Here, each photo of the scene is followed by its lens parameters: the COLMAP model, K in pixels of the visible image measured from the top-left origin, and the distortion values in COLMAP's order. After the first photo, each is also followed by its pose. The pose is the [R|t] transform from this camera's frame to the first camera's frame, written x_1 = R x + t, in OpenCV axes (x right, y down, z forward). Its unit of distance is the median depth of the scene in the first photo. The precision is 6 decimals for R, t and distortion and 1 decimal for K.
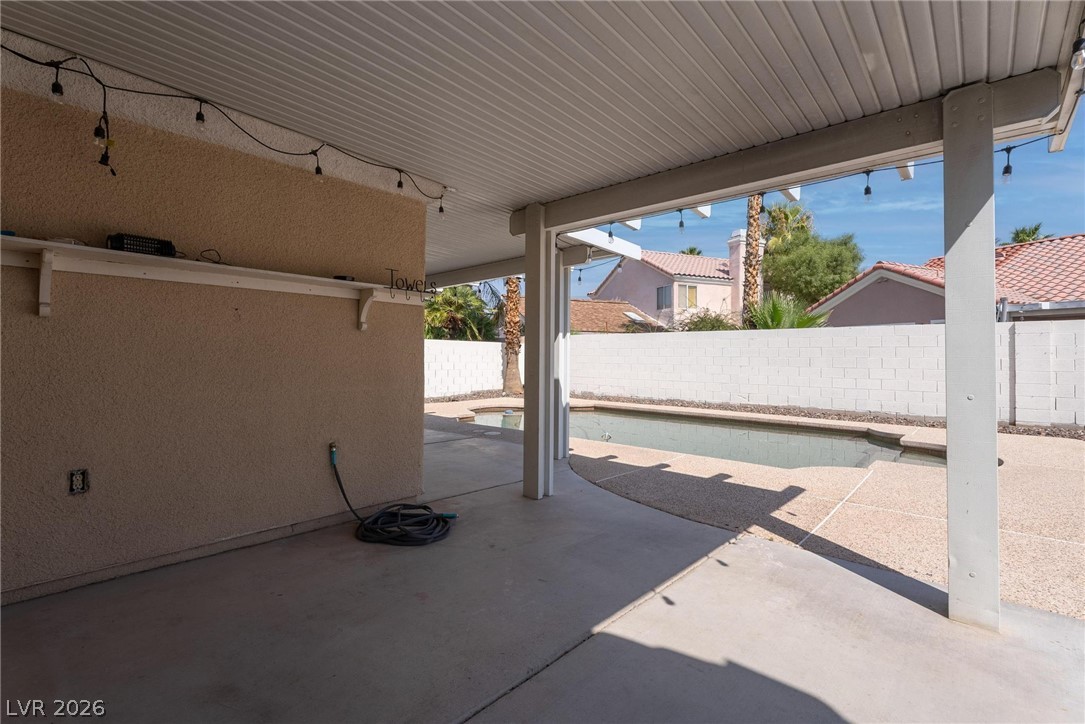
lens RADIAL K [[480.0, 0, 542.5], [0, 480.0, 362.0], [0, 0, 1]] dist [0.012773, 0.000278]
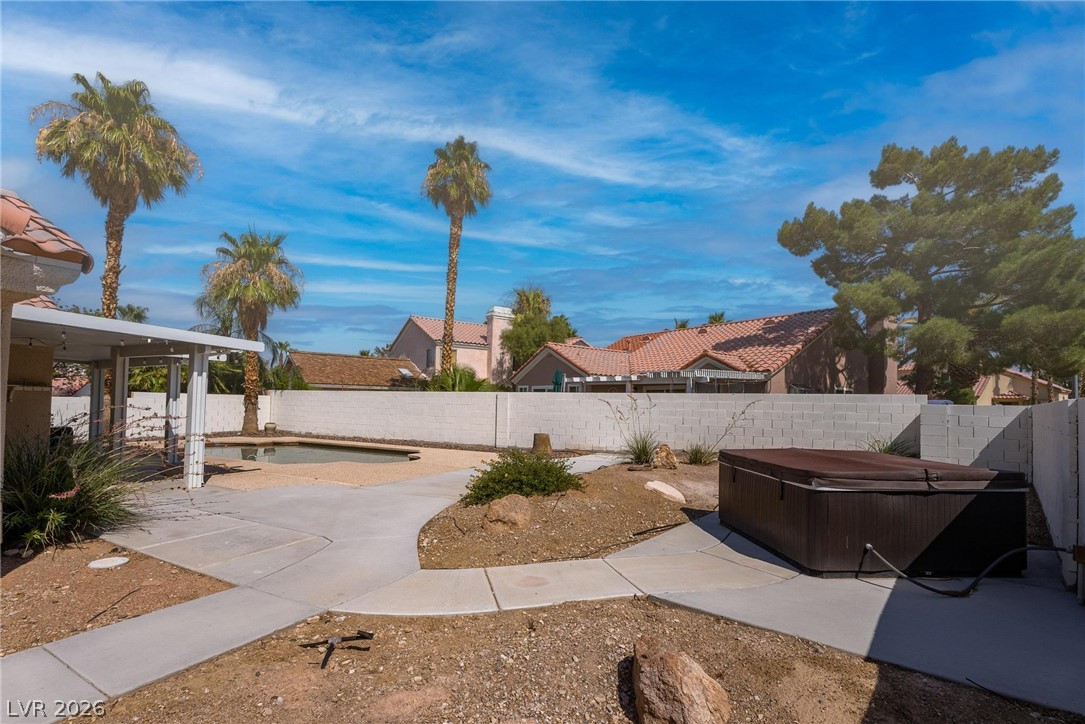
lens RADIAL K [[494.1, 0, 544.0], [0, 494.1, 388.0], [0, 0, 1]] dist [0.001505, 0.000156]
pose [[0.973283, 0.017725, 0.228923, 0.389721], [-0.009036, 0.999200, -0.038948, -0.014227], [-0.229430, 0.035839, 0.972665, -0.486349]]
